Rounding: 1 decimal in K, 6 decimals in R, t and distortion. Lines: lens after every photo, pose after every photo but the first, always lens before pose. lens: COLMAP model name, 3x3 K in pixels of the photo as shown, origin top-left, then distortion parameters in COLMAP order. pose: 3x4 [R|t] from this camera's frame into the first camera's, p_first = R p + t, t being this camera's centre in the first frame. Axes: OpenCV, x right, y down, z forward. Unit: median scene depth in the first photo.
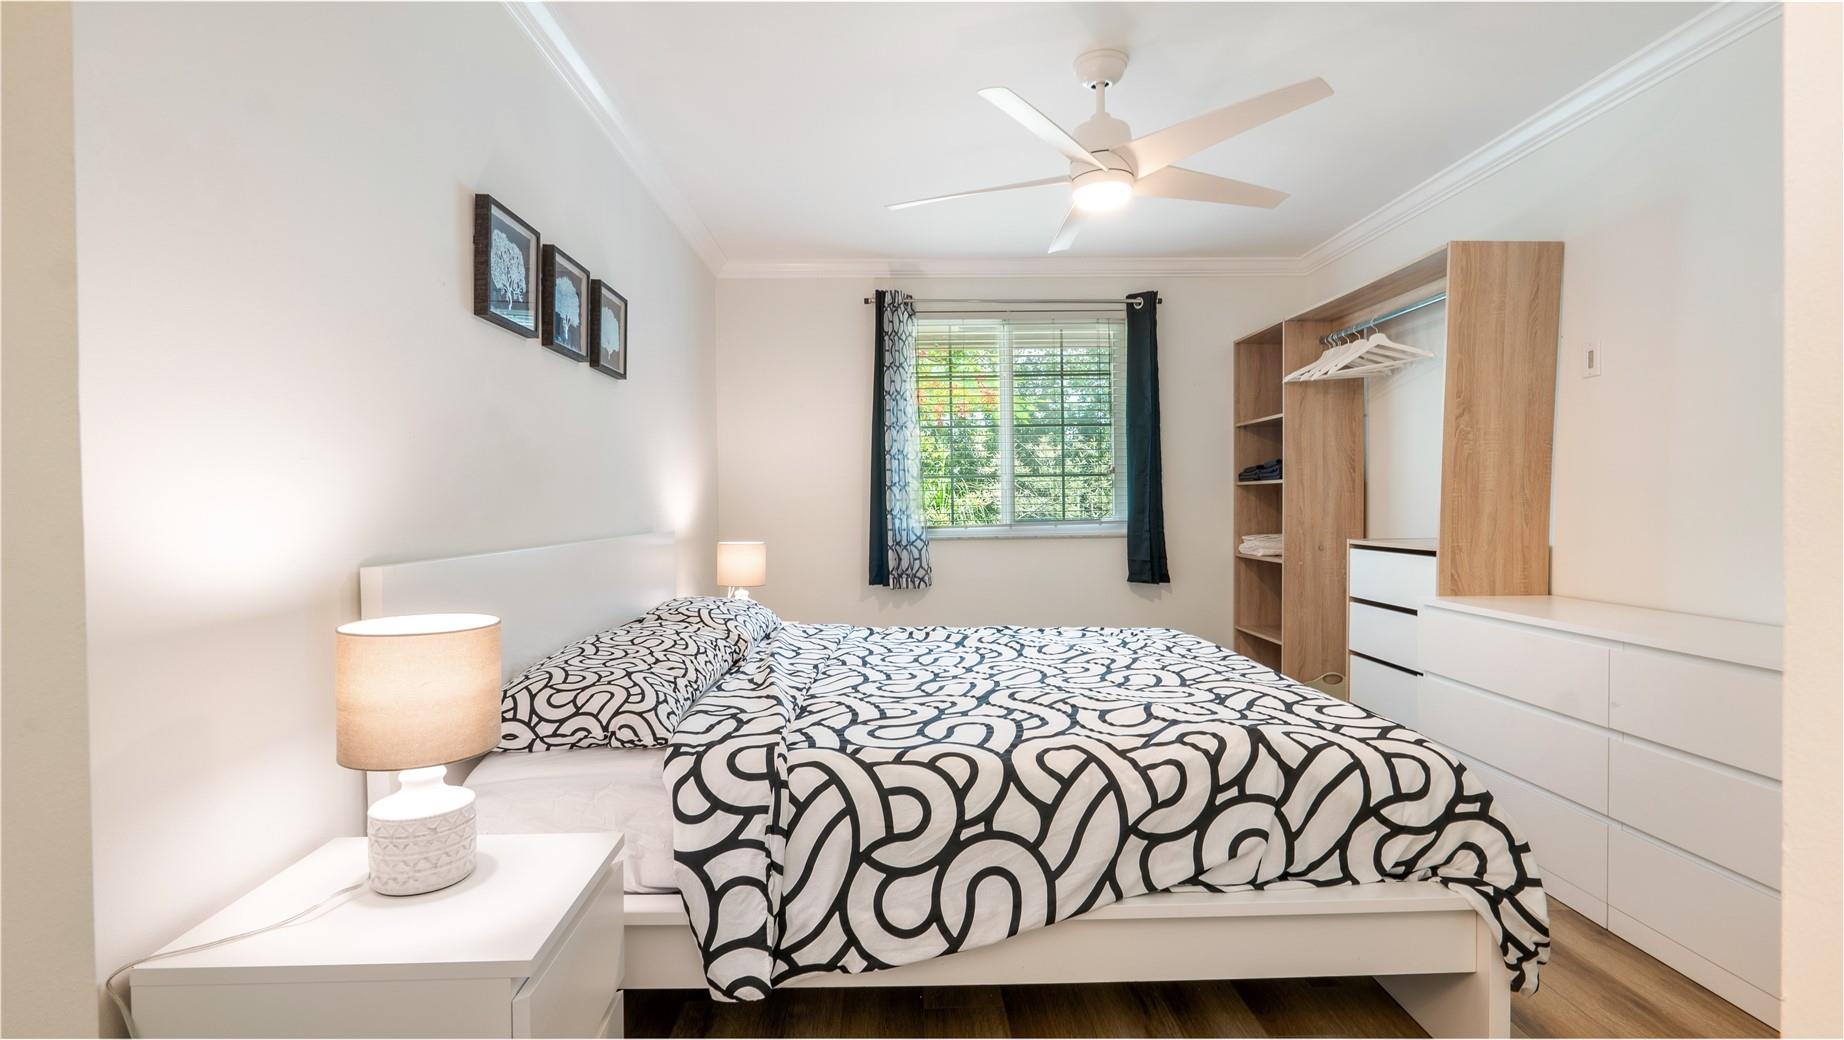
lens RADIAL K [[845.6, 0, 910.7], [0, 845.6, 522.2], [0, 0, 1]] dist [-0.003259, 0.001236]
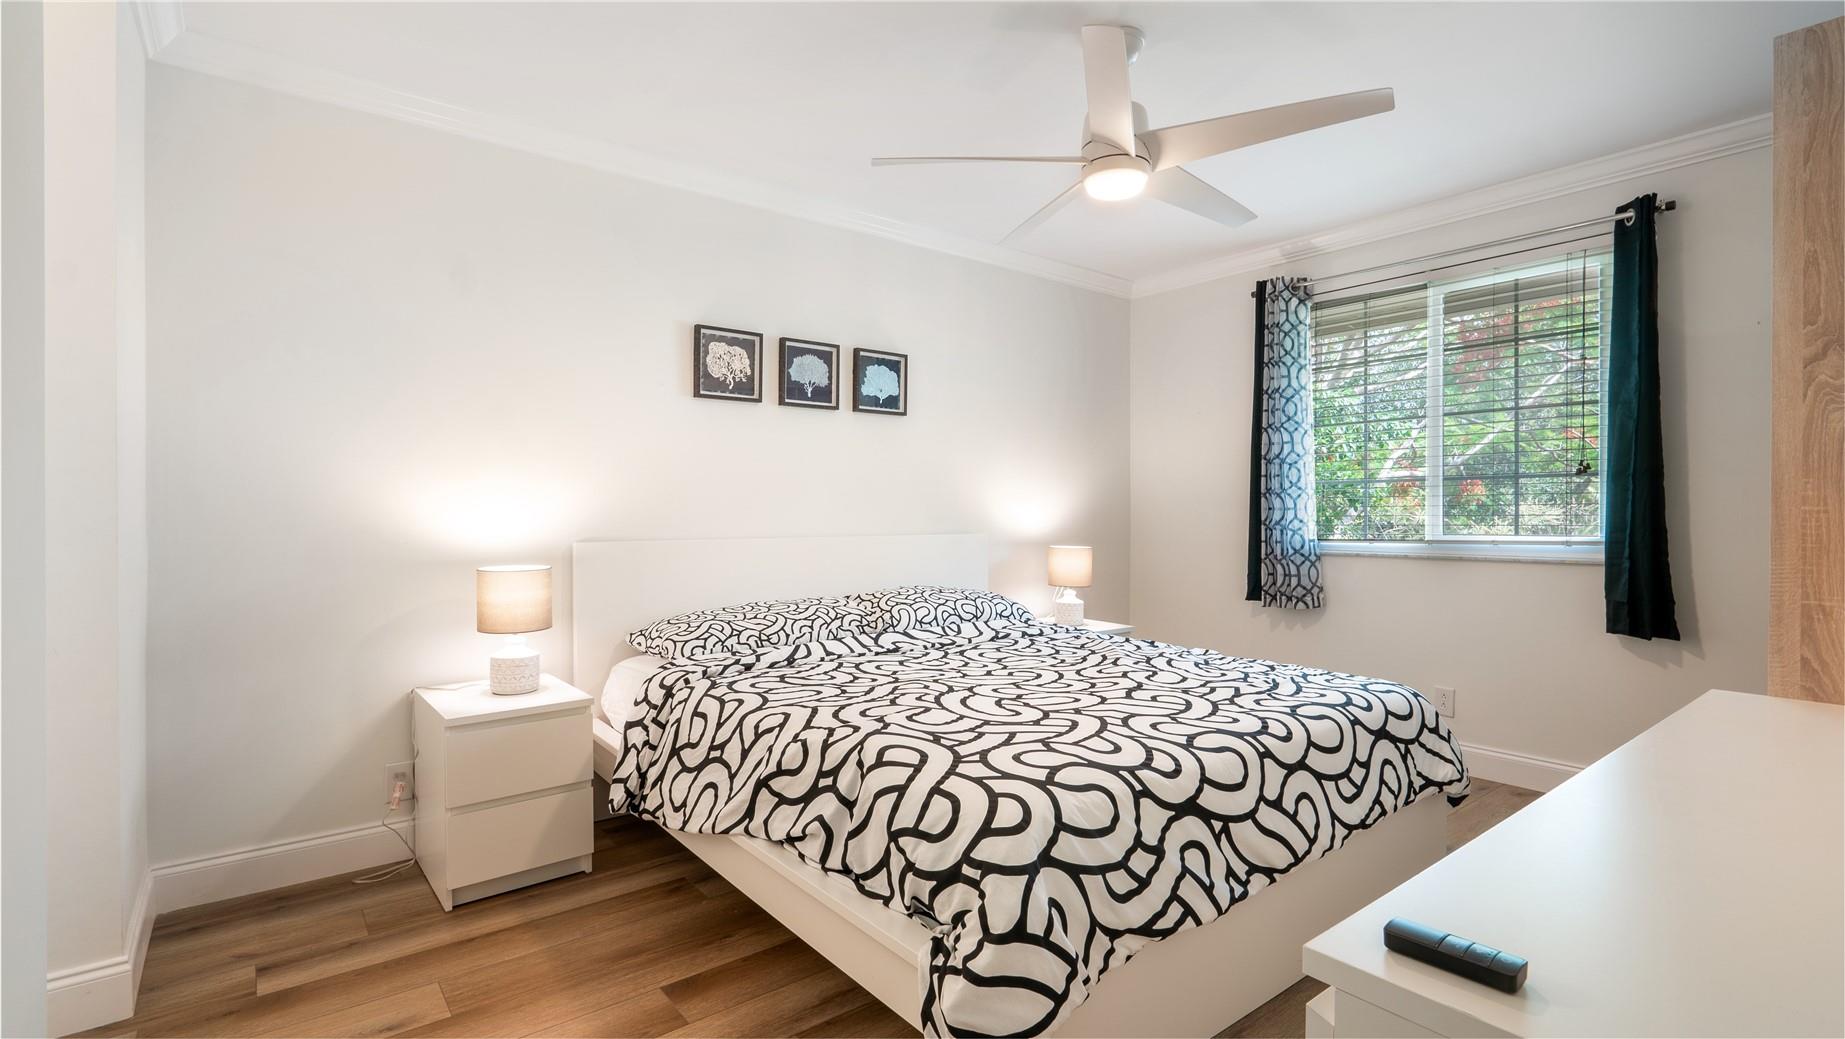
lens RADIAL K [[853.6, 0, 940.3], [0, 853.6, 525.4], [0, 0, 1]] dist [-0.004115, -0.000824]
pose [[0.600100, 0.023303, -0.799586, 1.223906], [-0.024434, 0.999643, 0.010795, -0.023563], [0.799552, 0.013059, 0.600455, 0.408325]]
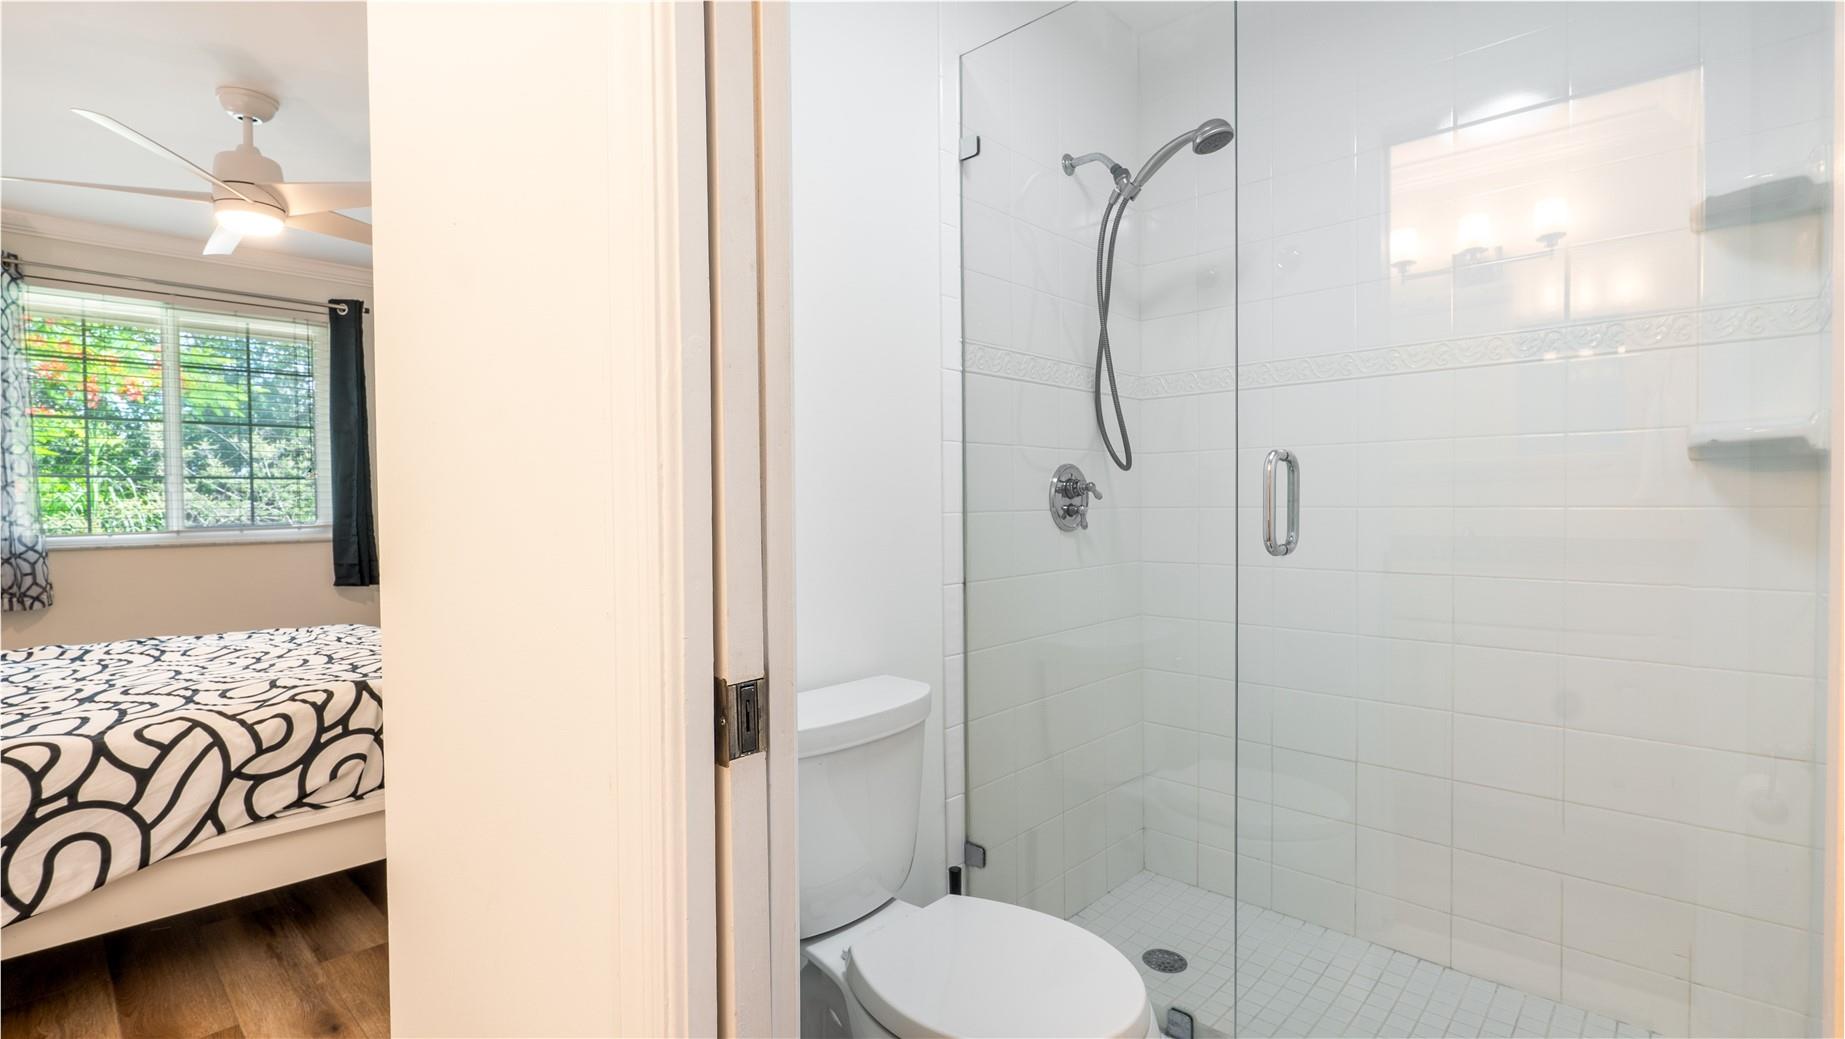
lens RADIAL K [[853.6, 0, 927.5], [0, 853.6, 520.2], [0, 0, 1]] dist [-0.004115, -0.000824]
pose [[0.699903, -0.007818, 0.714195, 0.075966], [0.013027, 0.999913, -0.001821, 0.008478], [-0.714119, 0.010579, 0.699945, -0.522905]]
